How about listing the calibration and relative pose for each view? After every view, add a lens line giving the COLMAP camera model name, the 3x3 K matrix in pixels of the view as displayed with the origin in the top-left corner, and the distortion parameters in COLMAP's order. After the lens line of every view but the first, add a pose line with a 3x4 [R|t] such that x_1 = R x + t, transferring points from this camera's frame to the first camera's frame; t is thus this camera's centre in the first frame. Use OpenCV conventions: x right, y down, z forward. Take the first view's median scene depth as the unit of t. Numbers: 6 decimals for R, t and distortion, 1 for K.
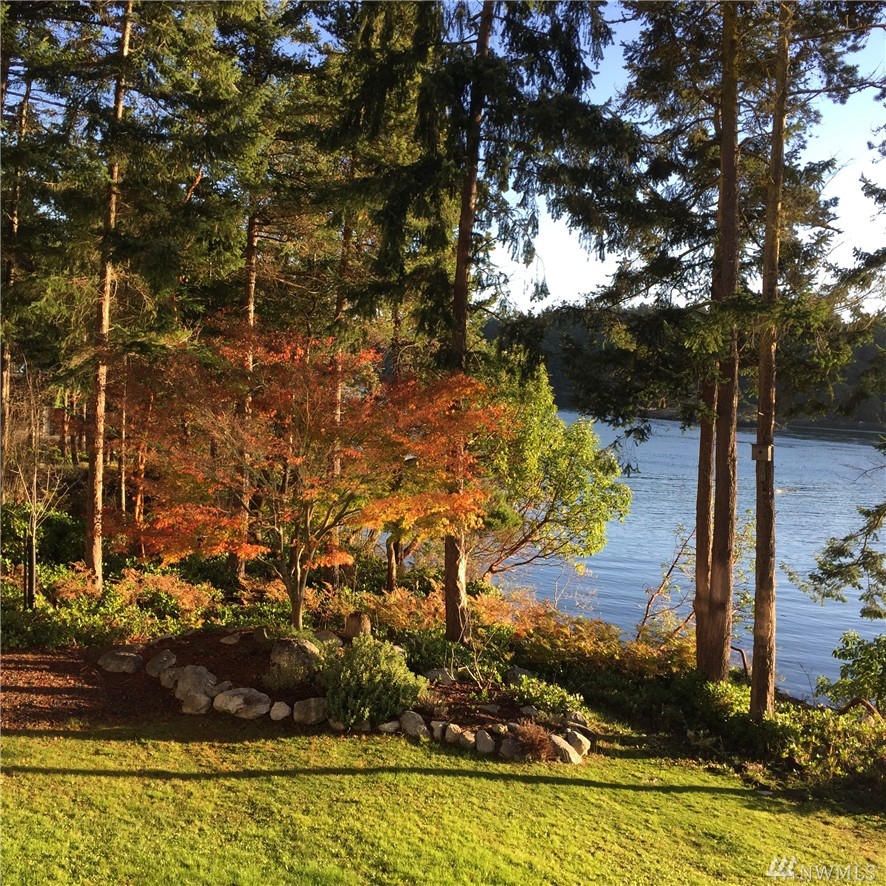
lens RADIAL K [[1013.8, 0, 450.4], [0, 1013.8, 445.2], [0, 0, 1]] dist [0.053379, 0.000000]
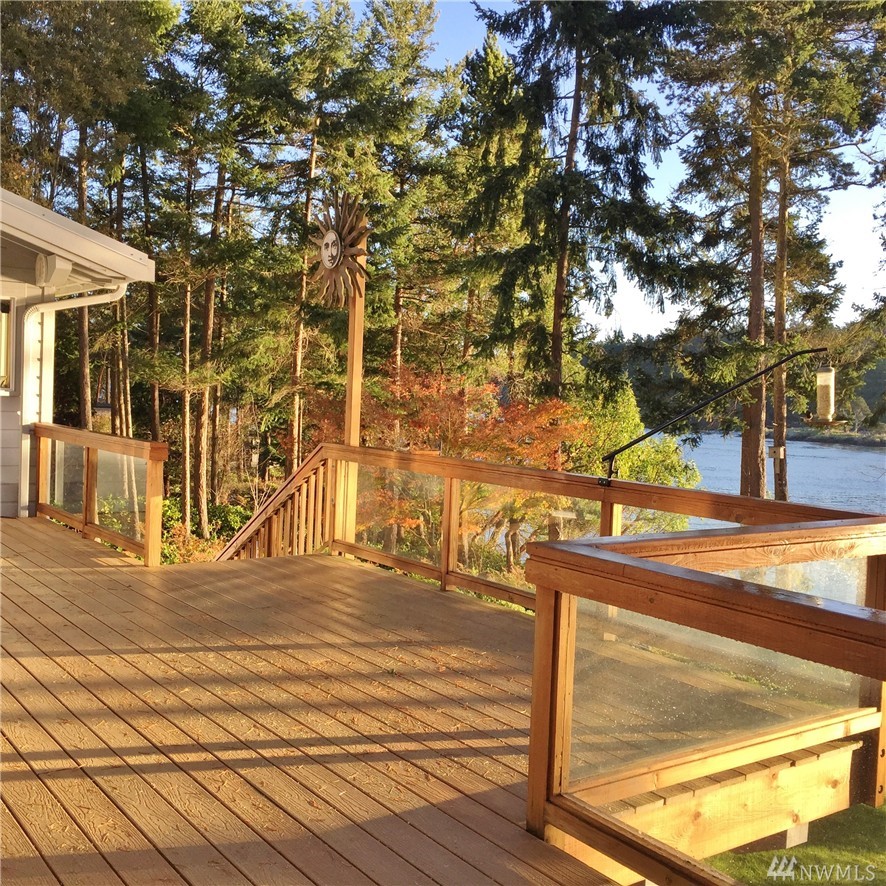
lens RADIAL K [[1013.8, 0, 452.0], [0, 1013.8, 443.6], [0, 0, 1]] dist [0.053379, 0.000000]
pose [[0.993120, -0.016473, -0.115940, 0.024695], [0.013330, 0.999524, -0.027827, 0.022811], [0.116343, 0.026090, 0.992866, -0.339253]]
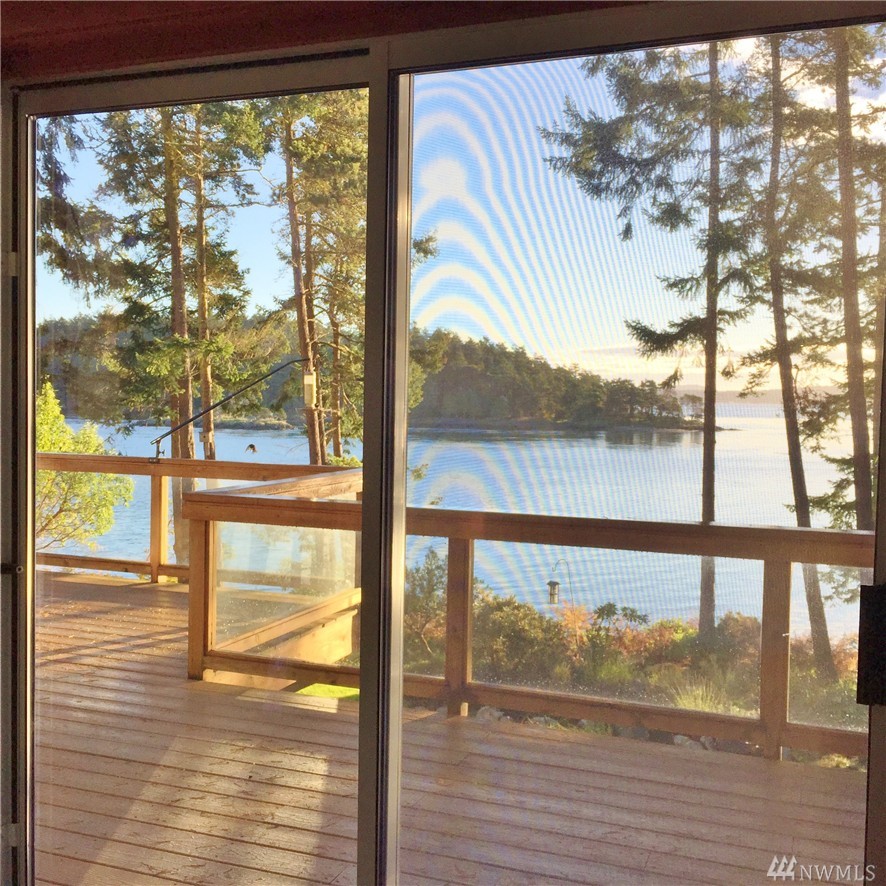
lens RADIAL K [[1013.8, 0, 442.9], [0, 1013.8, 442.1], [0, 0, 1]] dist [0.053379, 0.000000]
pose [[0.895877, -0.063760, 0.439703, -0.041476], [0.068161, 0.997658, 0.005792, 0.024882], [-0.439043, 0.024782, 0.898124, -0.440942]]
